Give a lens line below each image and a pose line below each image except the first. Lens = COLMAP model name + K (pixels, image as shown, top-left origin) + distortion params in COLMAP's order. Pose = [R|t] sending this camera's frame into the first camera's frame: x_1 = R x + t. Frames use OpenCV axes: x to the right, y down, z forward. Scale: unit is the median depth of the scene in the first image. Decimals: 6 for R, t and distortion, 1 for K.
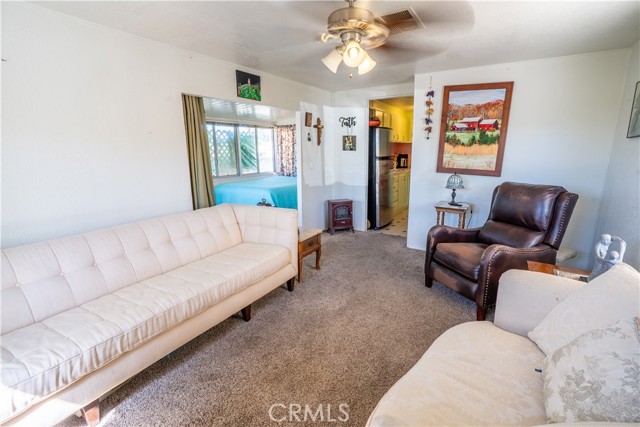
lens RADIAL K [[297.4, 0, 324.6], [0, 297.4, 218.4], [0, 0, 1]] dist [-0.067484, 0.025680]
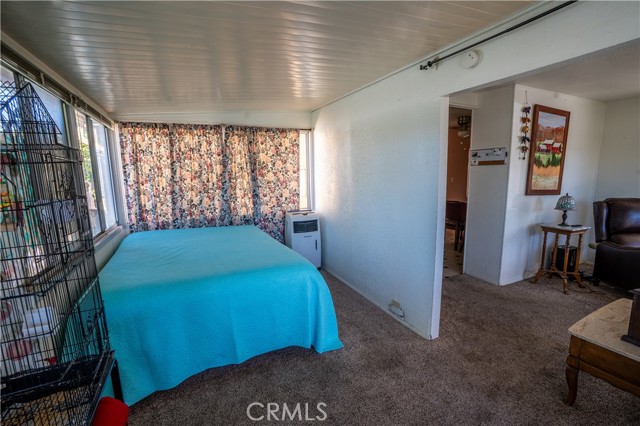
lens RADIAL K [[297.4, 0, 324.6], [0, 297.4, 217.9], [0, 0, 1]] dist [-0.067484, 0.025680]
pose [[0.536777, -0.127174, 0.834085, -0.769921], [0.198984, 0.979770, 0.021330, -0.246262], [-0.819924, 0.154520, 0.551224, 1.088965]]
